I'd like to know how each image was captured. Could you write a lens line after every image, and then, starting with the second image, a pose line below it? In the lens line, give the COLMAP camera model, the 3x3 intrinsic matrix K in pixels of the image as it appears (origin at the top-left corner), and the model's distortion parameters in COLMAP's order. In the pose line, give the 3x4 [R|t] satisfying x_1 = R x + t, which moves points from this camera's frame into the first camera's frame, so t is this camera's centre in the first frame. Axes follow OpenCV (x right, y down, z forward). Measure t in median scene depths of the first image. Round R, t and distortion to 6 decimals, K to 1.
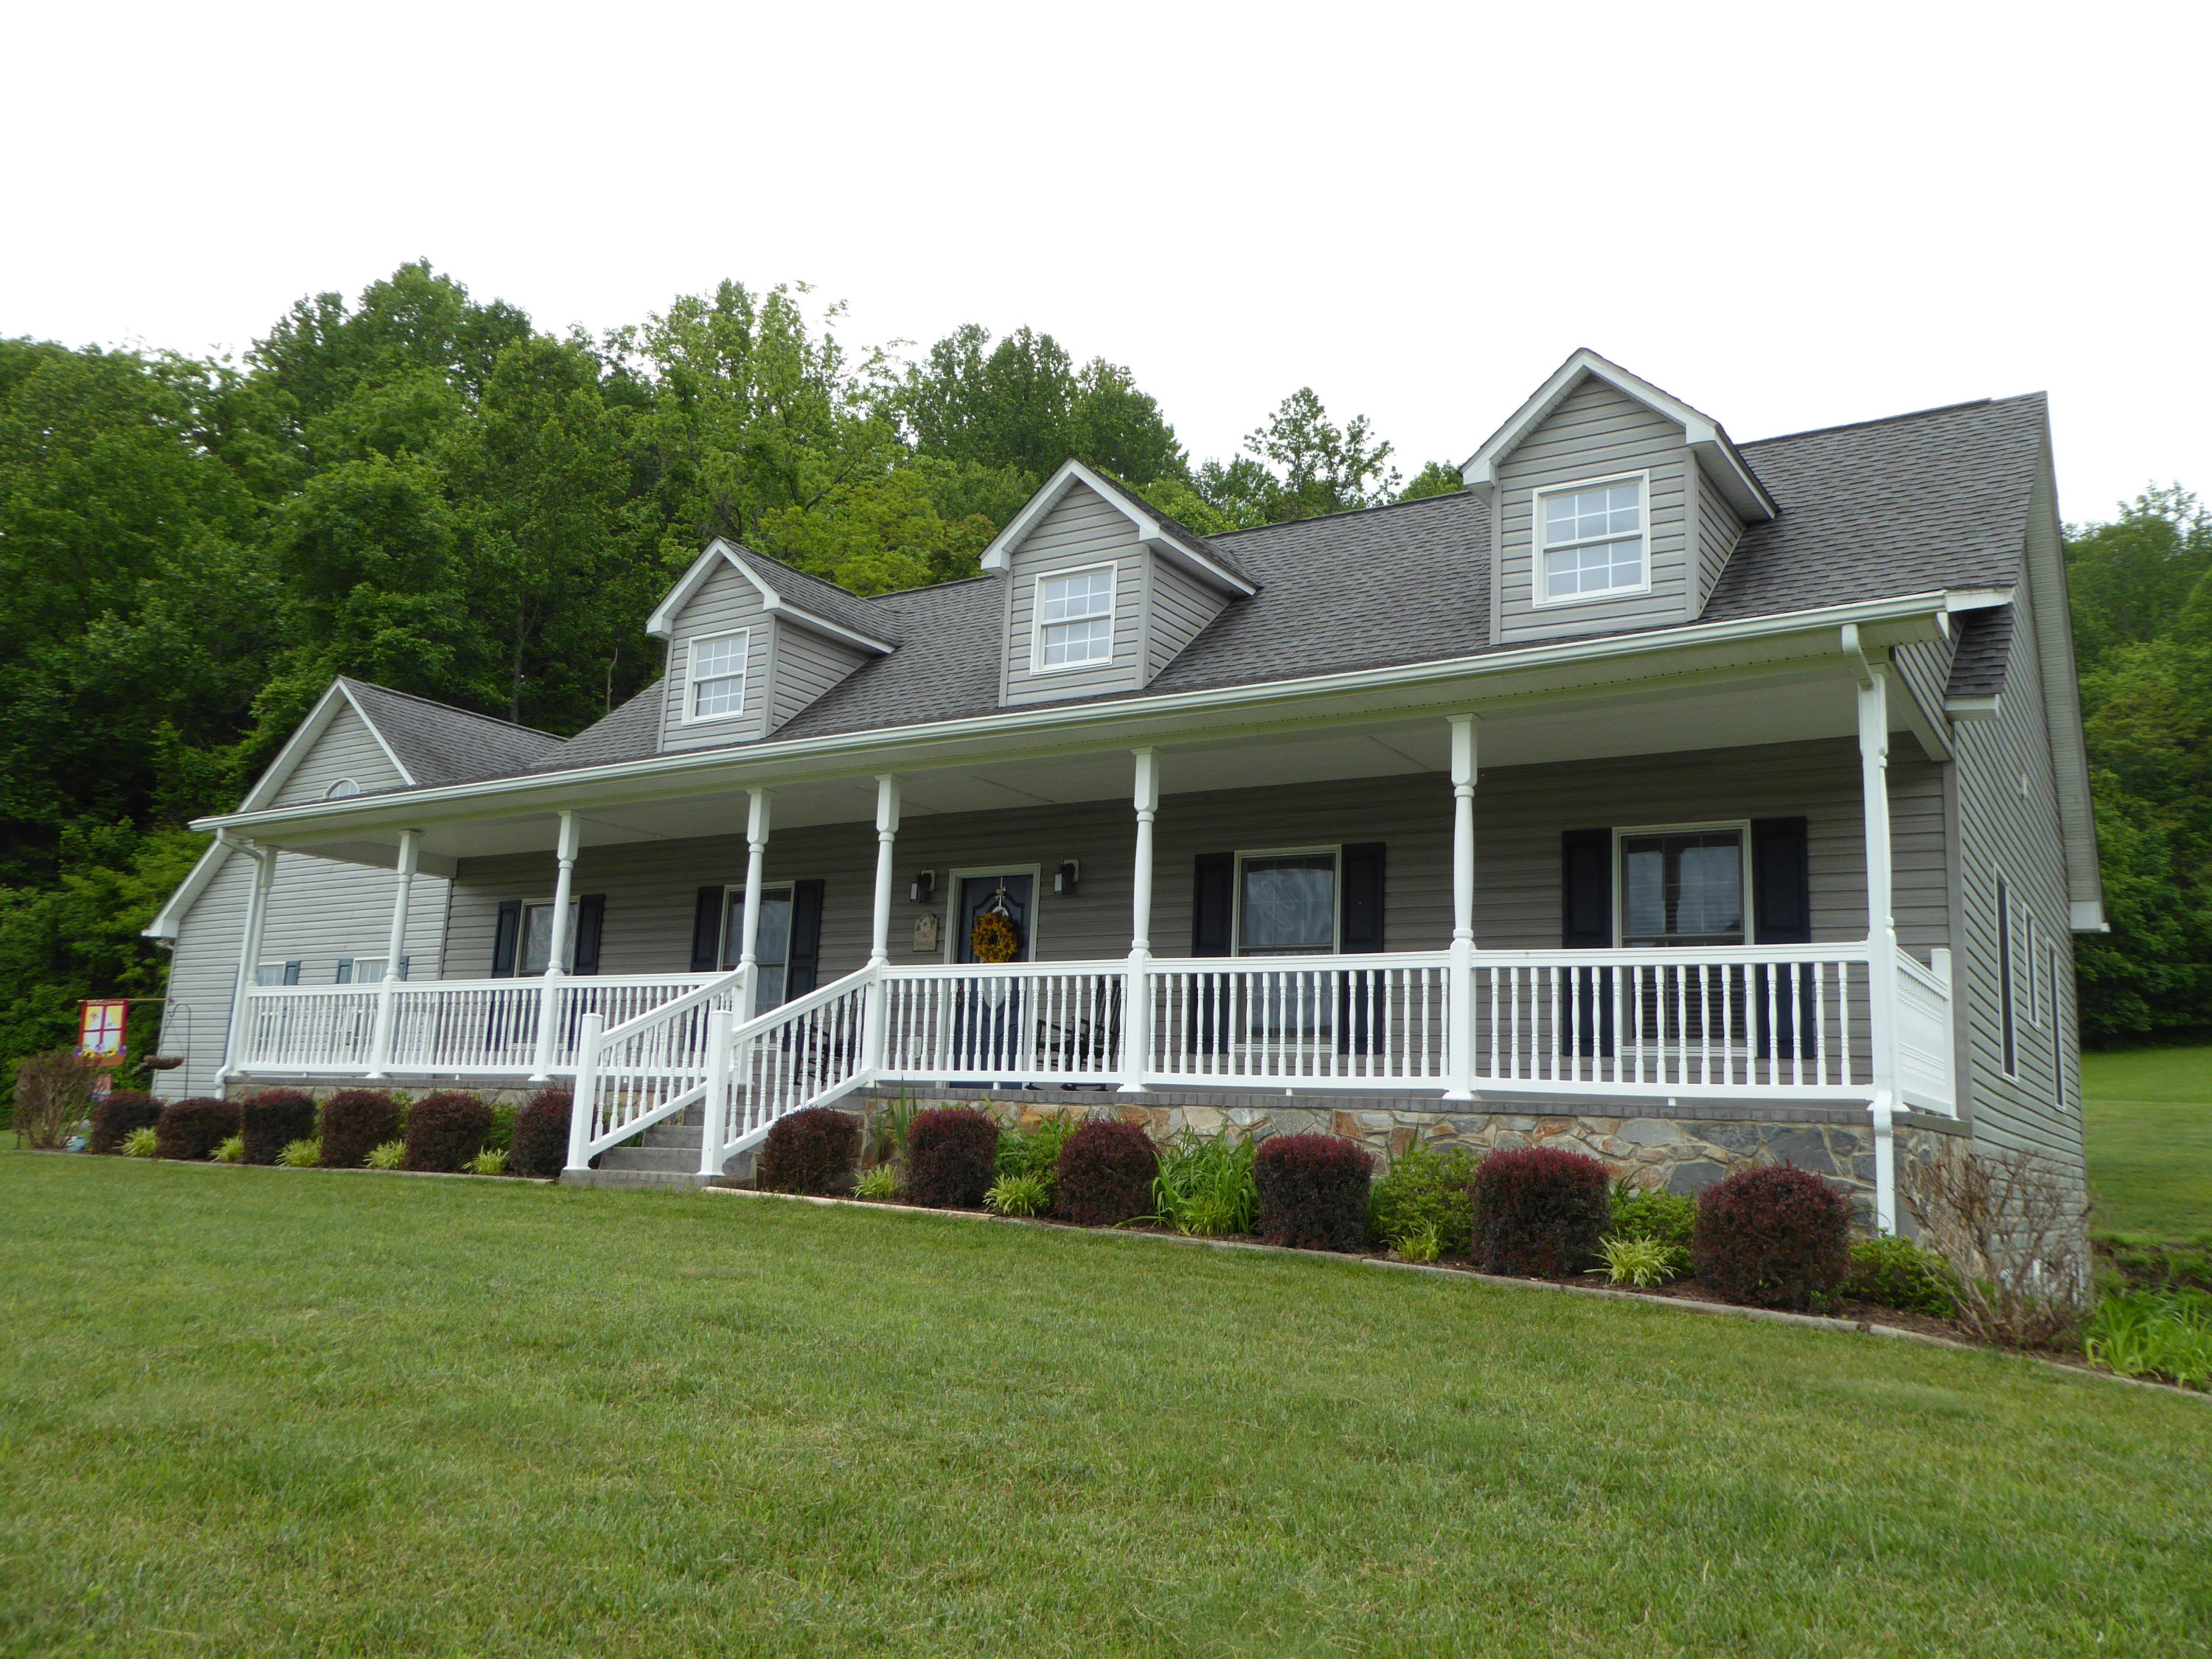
lens RADIAL K [[1718.2, 0, 1110.6], [0, 1718.2, 823.3], [0, 0, 1]] dist [0.015893, -0.005355]
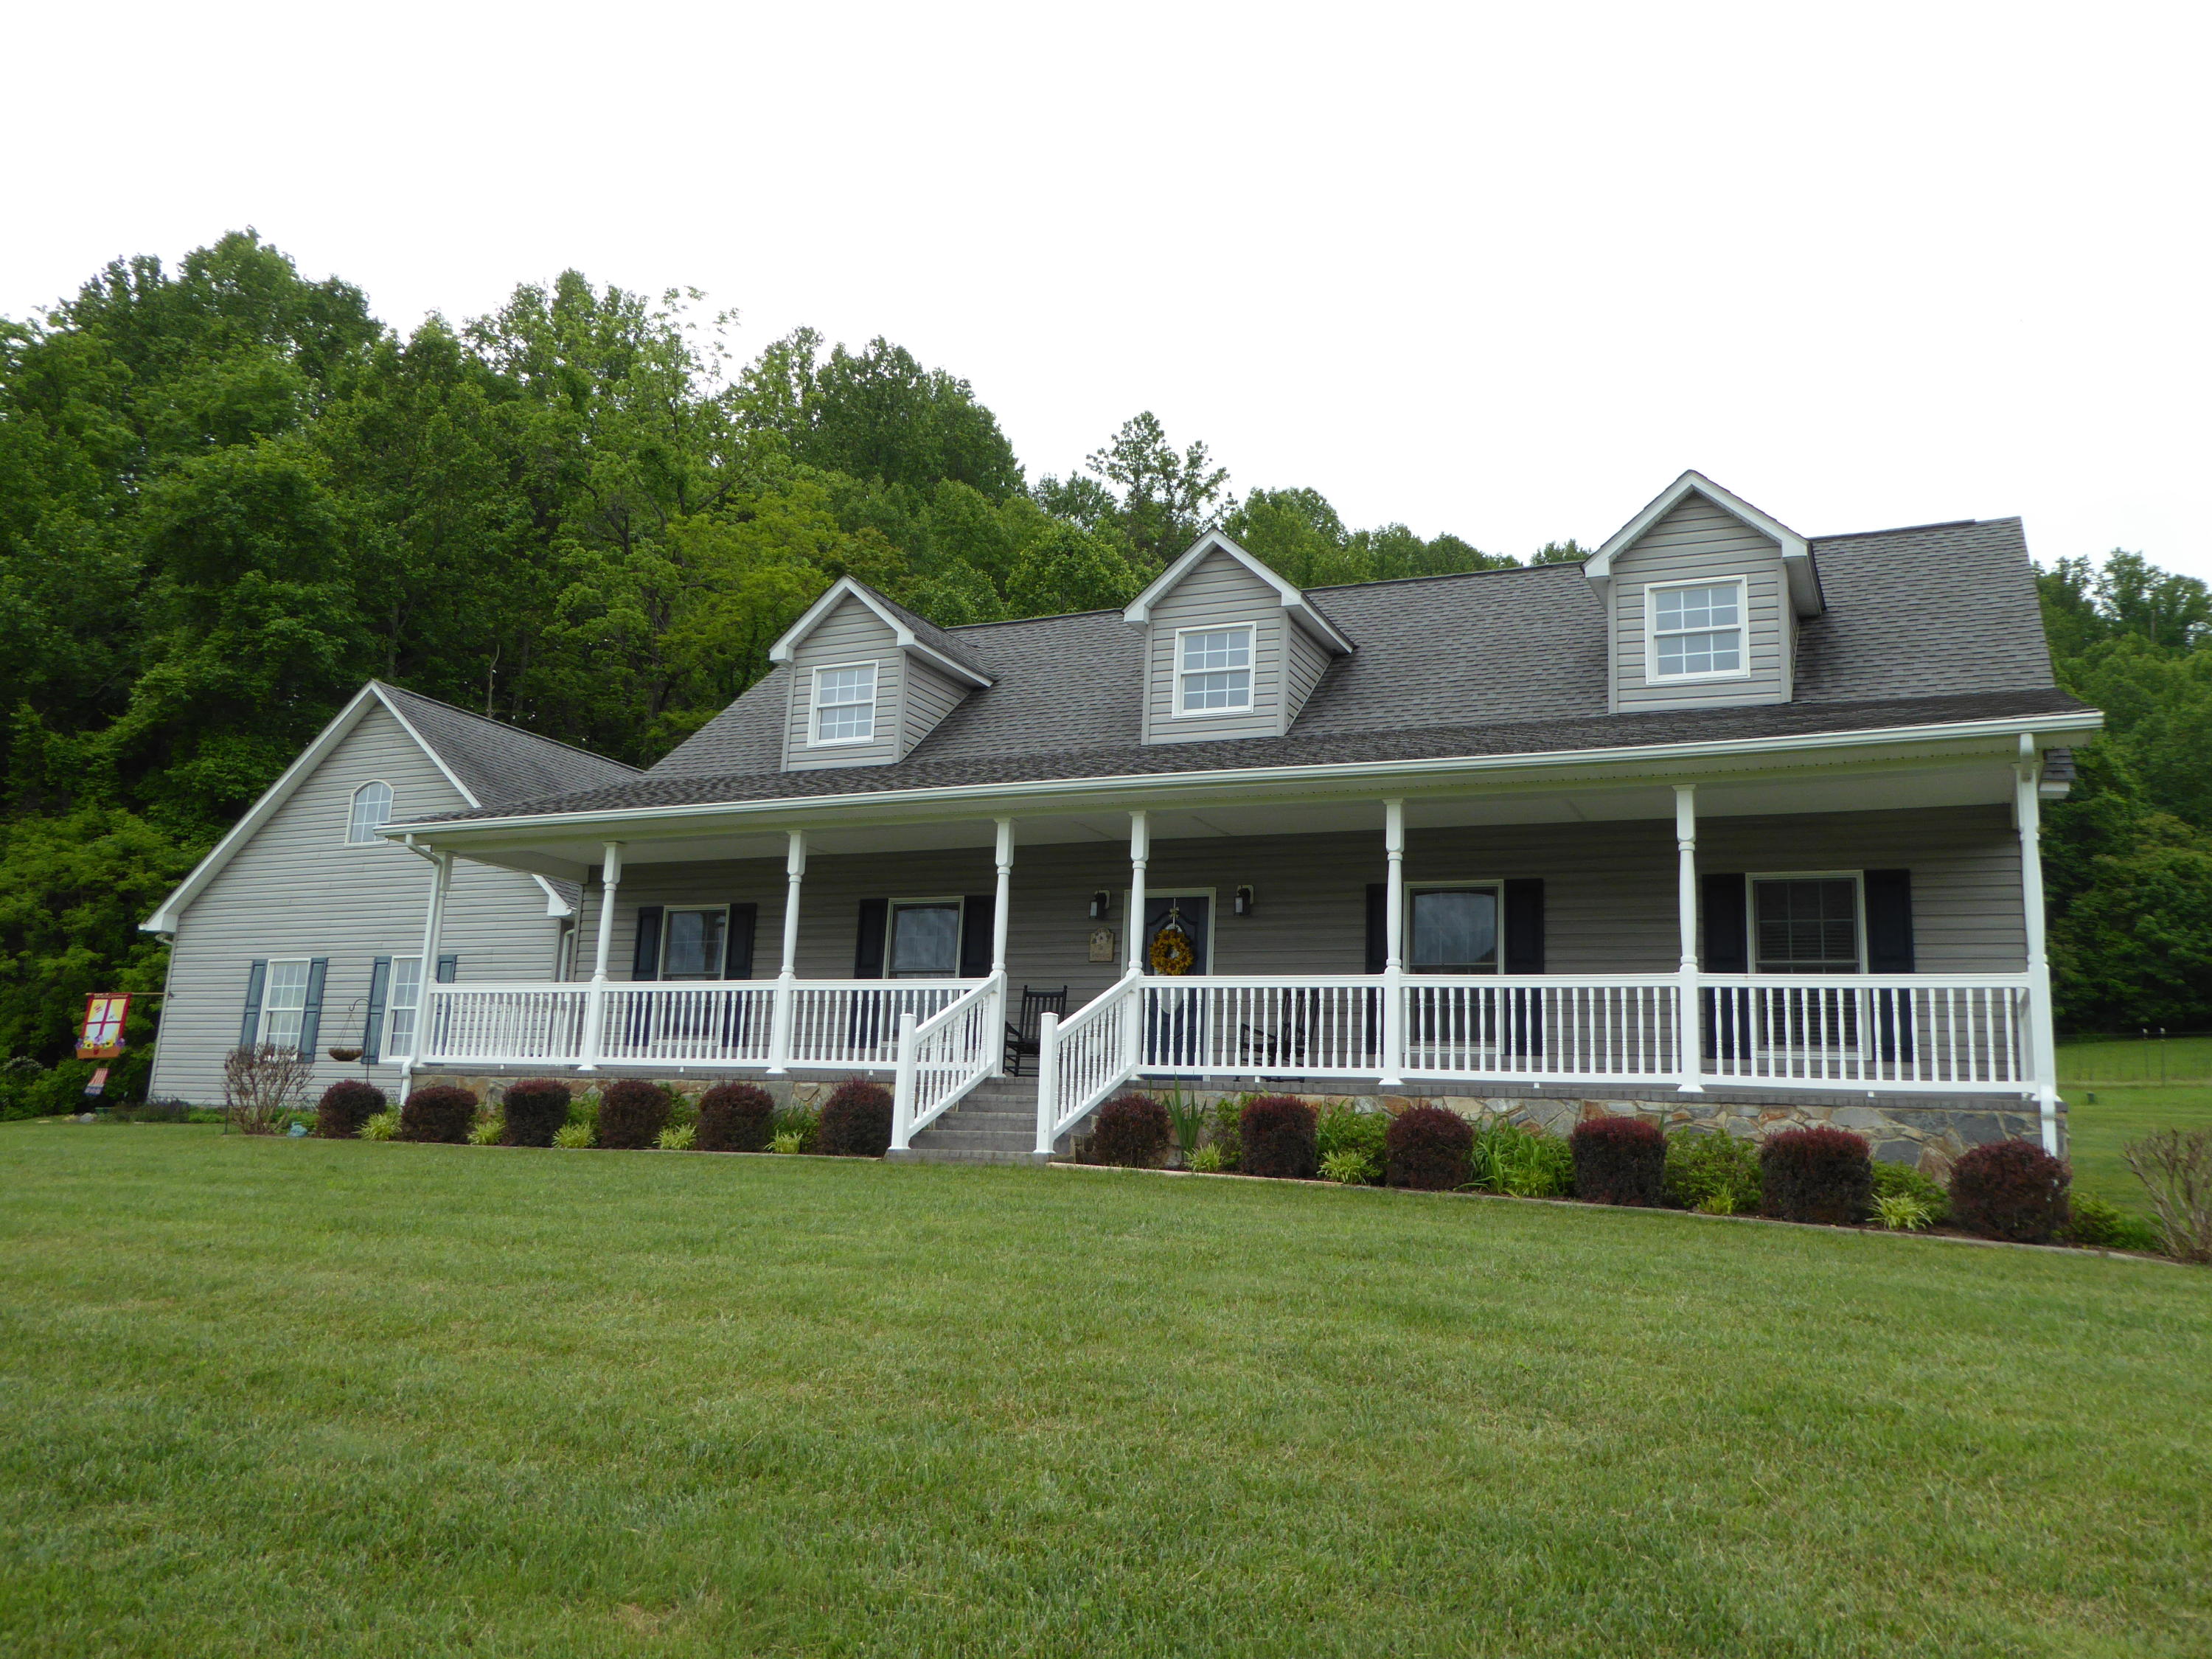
lens RADIAL K [[1718.2, 0, 1102.3], [0, 1718.2, 816.0], [0, 0, 1]] dist [0.015893, -0.005355]
pose [[0.991776, 0.026486, 0.125219, -0.223762], [-0.025636, 0.999636, -0.008393, -0.011222], [-0.125396, 0.005114, 0.992094, -0.113612]]
